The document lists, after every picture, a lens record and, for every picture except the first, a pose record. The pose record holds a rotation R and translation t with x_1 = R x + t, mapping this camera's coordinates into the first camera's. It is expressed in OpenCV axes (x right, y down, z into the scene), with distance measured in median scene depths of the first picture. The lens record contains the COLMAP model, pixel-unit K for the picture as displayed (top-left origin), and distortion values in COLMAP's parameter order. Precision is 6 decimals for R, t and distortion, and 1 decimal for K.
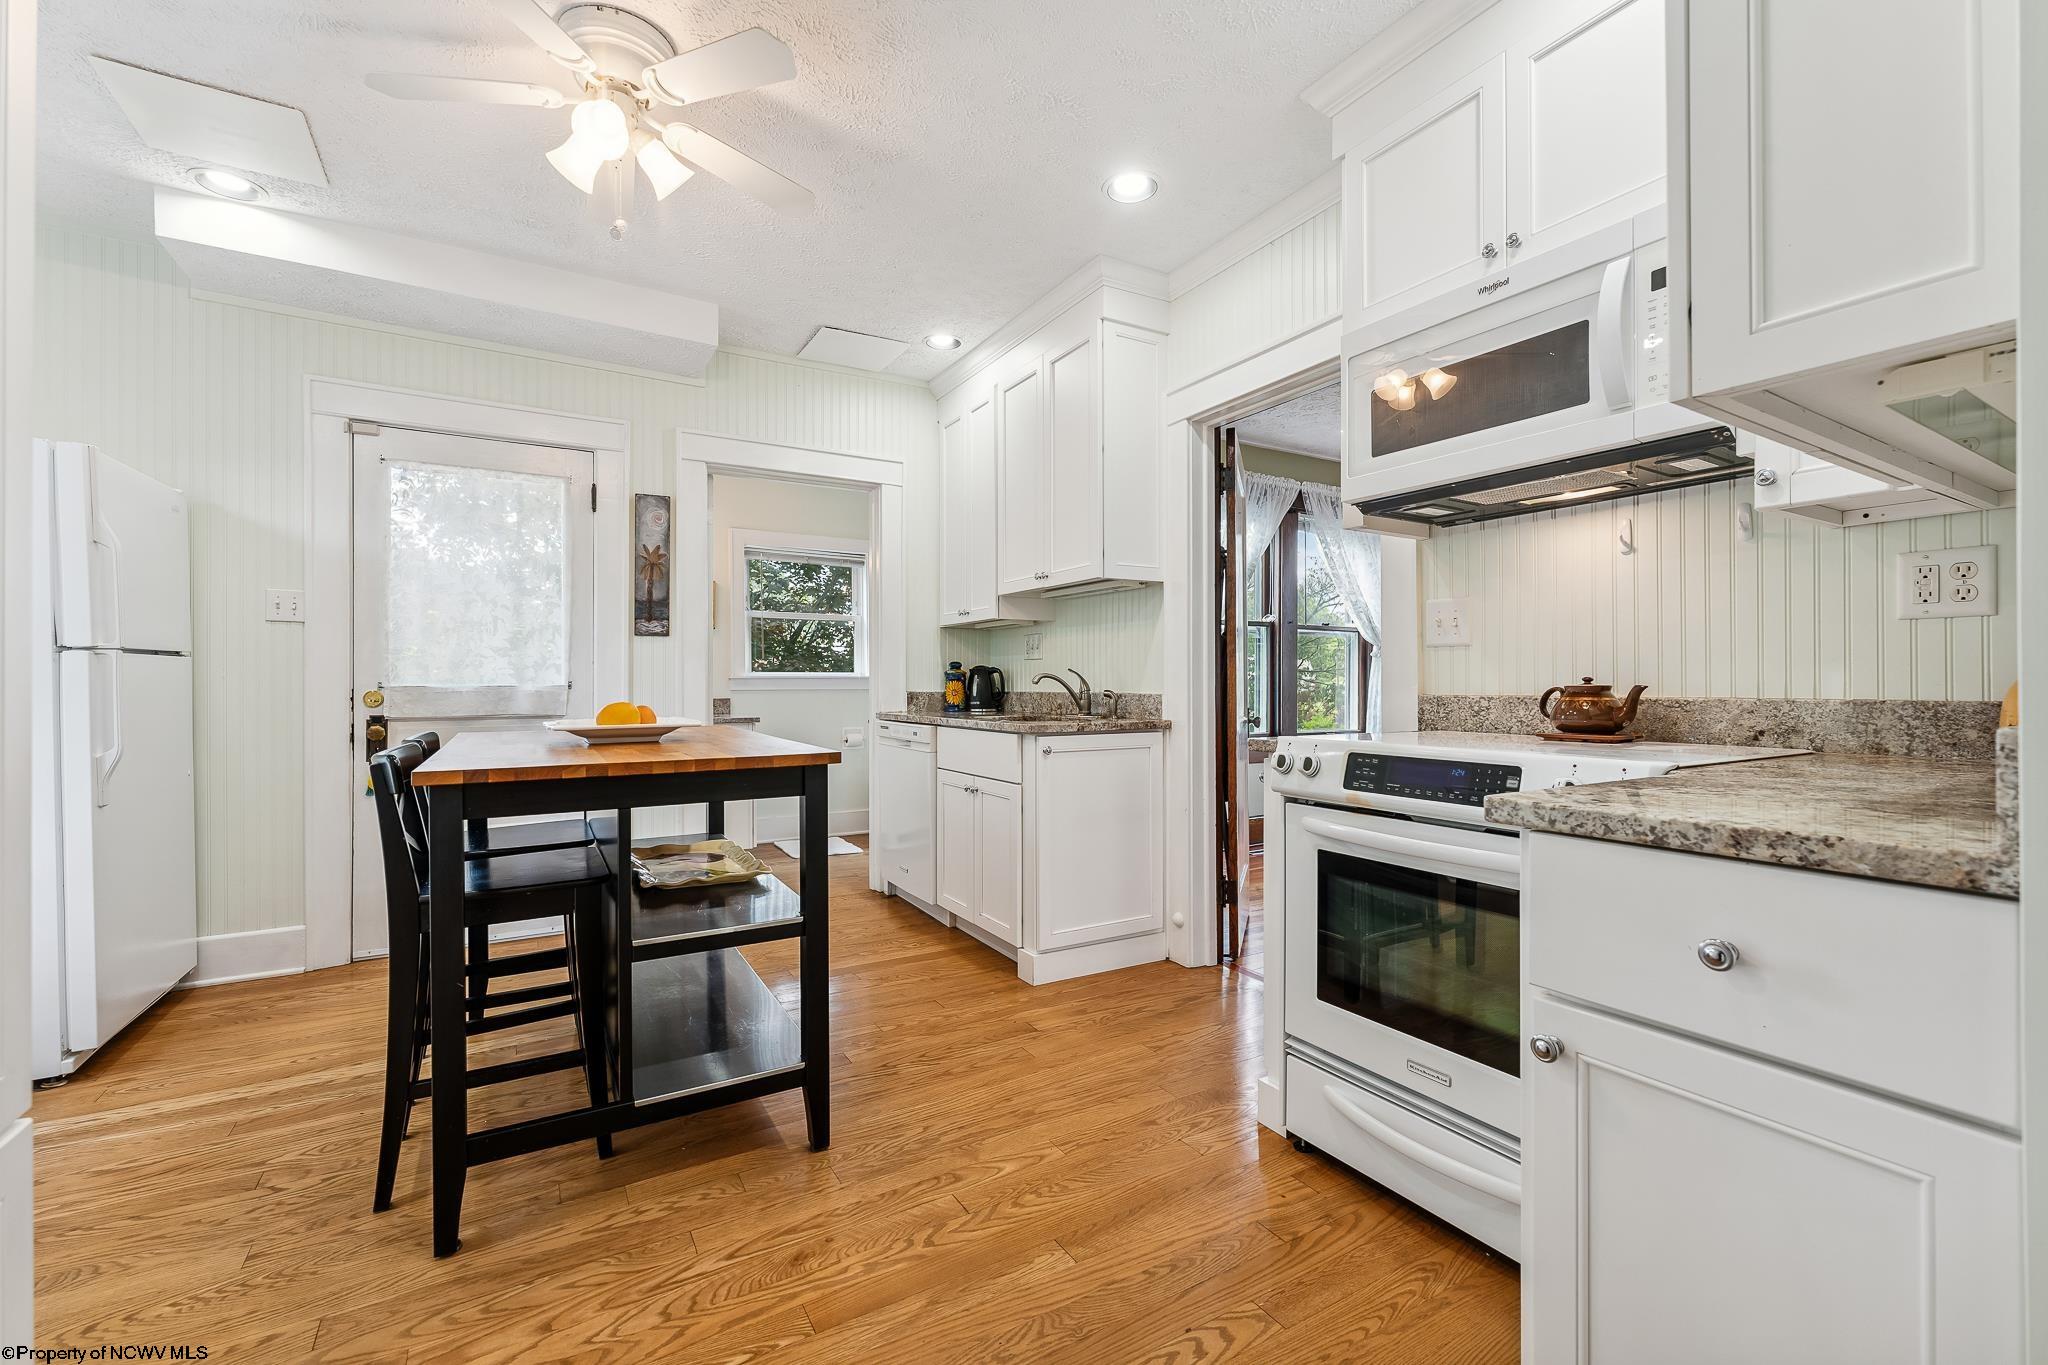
lens RADIAL K [[853.8, 0, 1016.7], [0, 853.8, 678.4], [0, 0, 1]] dist [-0.004838, 0.000871]
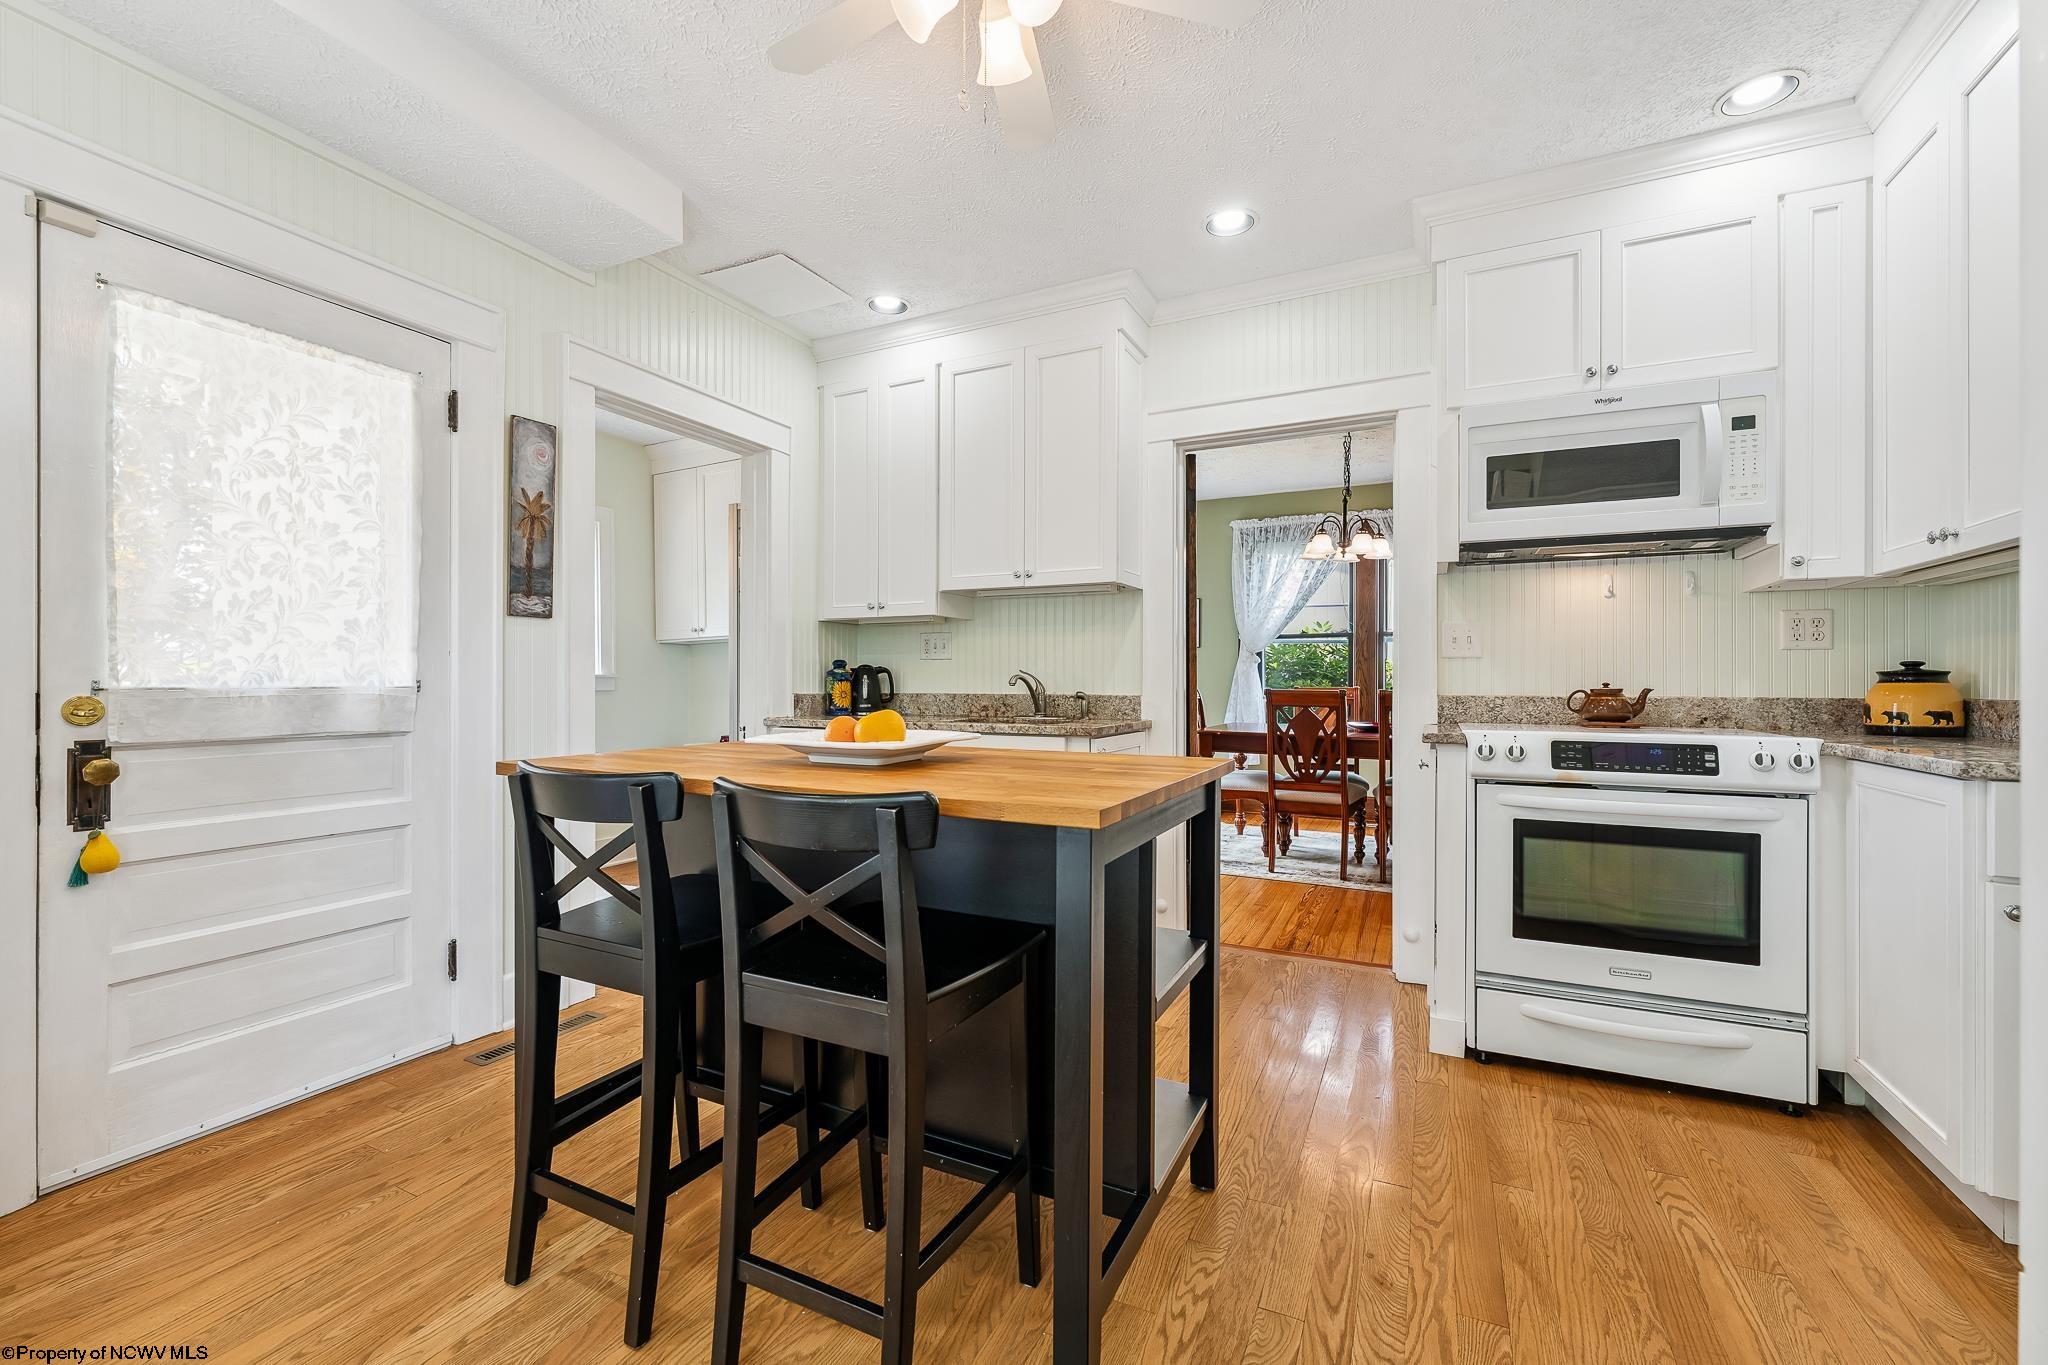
lens RADIAL K [[853.8, 0, 1015.1], [0, 853.8, 680.5], [0, 0, 1]] dist [-0.004838, 0.000871]
pose [[0.834907, 0.004832, 0.550370, -0.558920], [-0.006369, 0.999979, 0.000882, 0.000019], [-0.550354, -0.004242, 0.834921, 0.208215]]
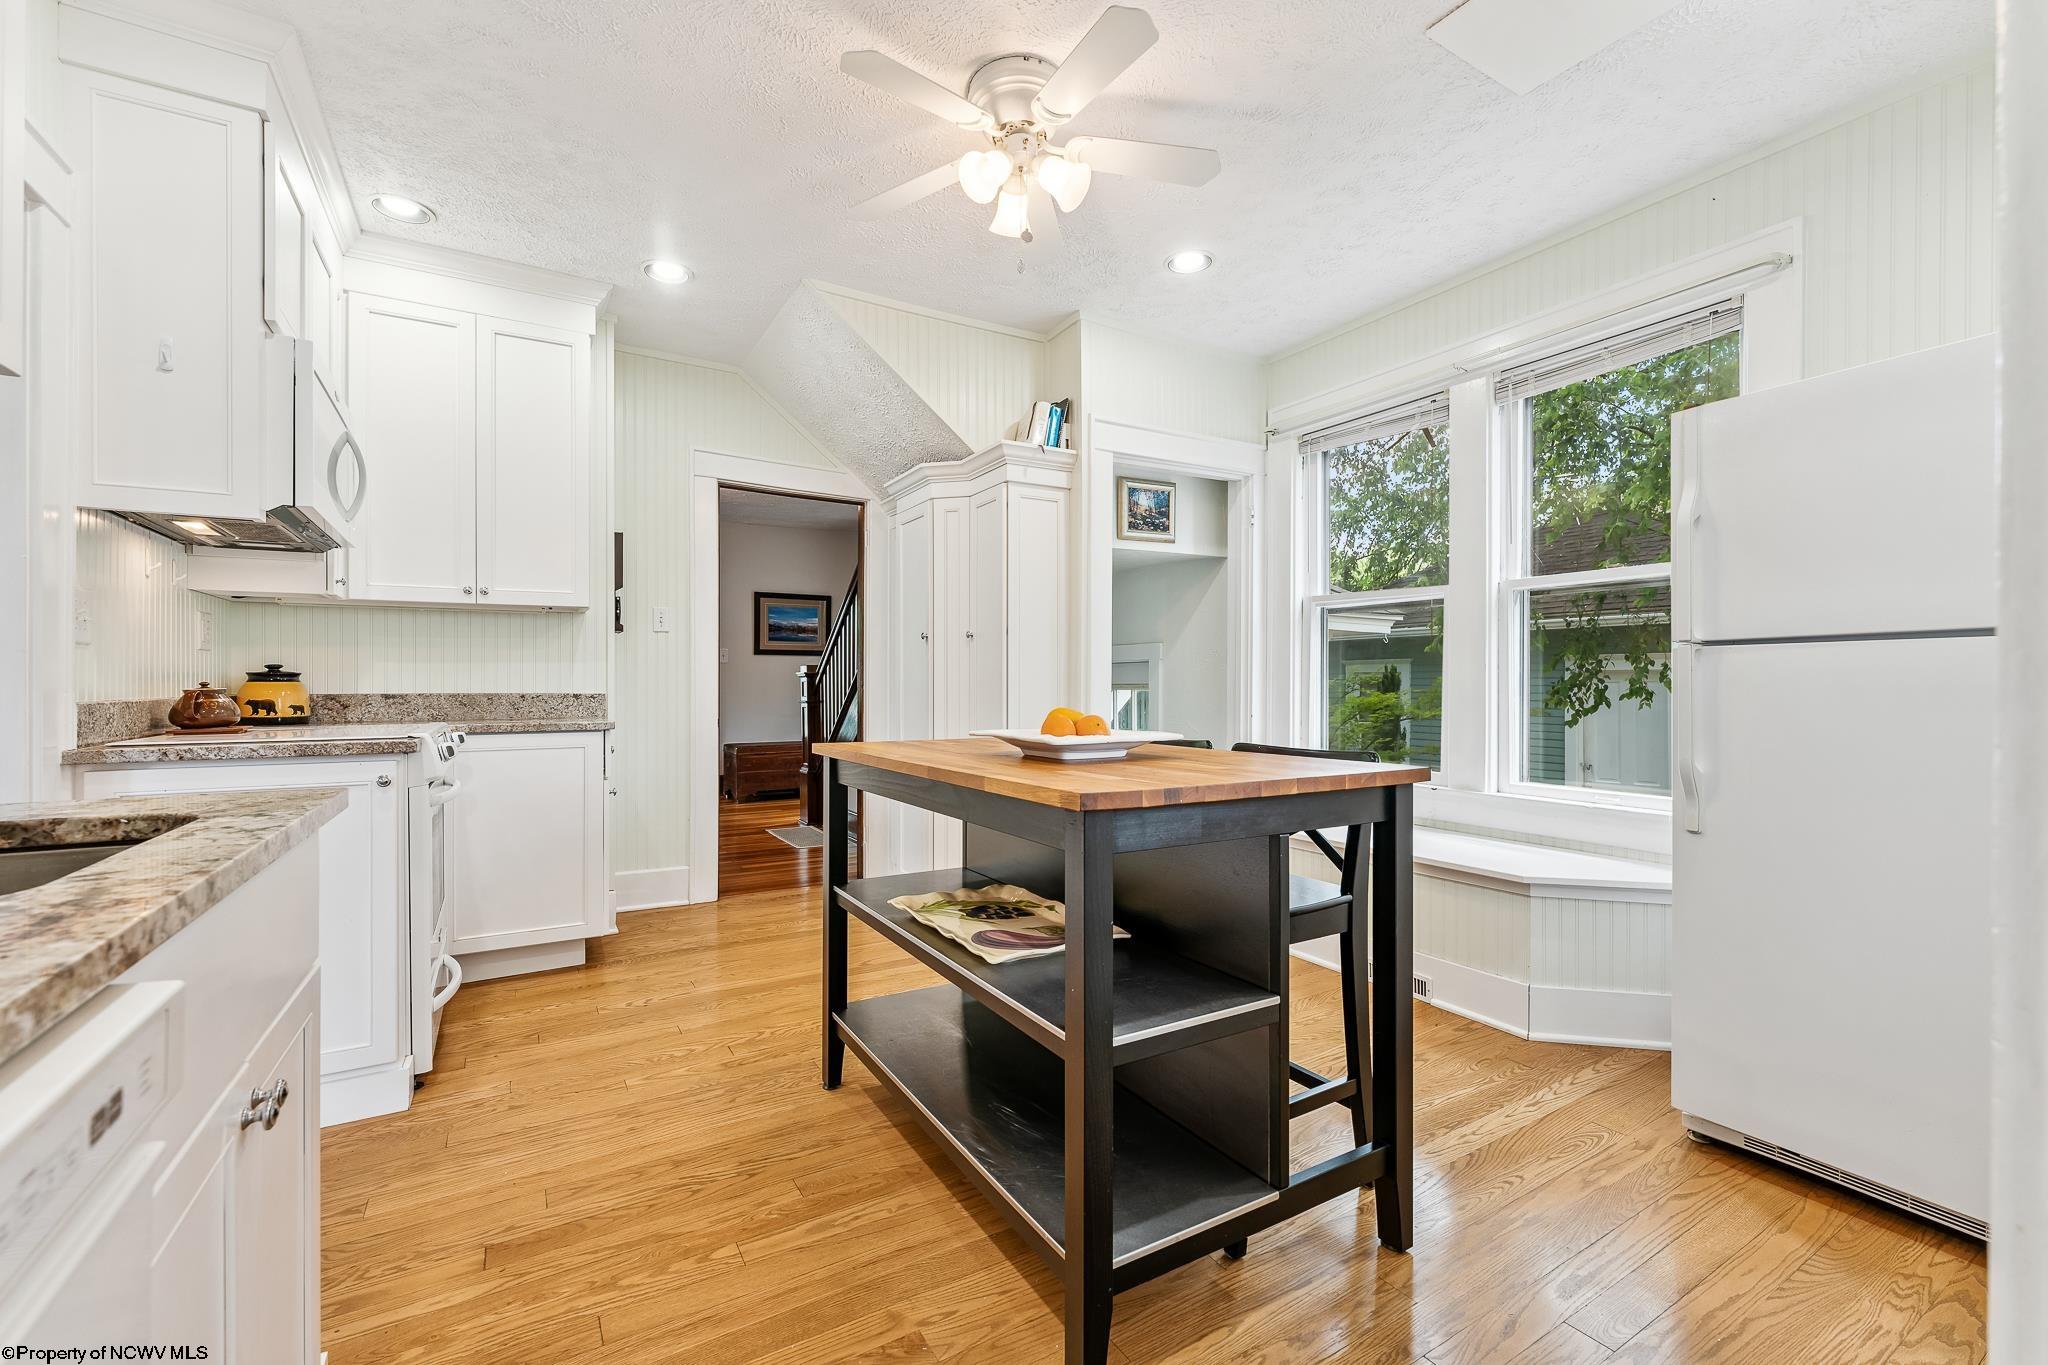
lens RADIAL K [[853.8, 0, 1015.1], [0, 853.8, 682.1], [0, 0, 1]] dist [-0.004838, 0.000871]
pose [[-0.999992, 0.002413, -0.003197, -0.291971], [0.002429, 0.999984, -0.005033, 0.004352], [0.003185, -0.005041, -0.999982, 1.318255]]
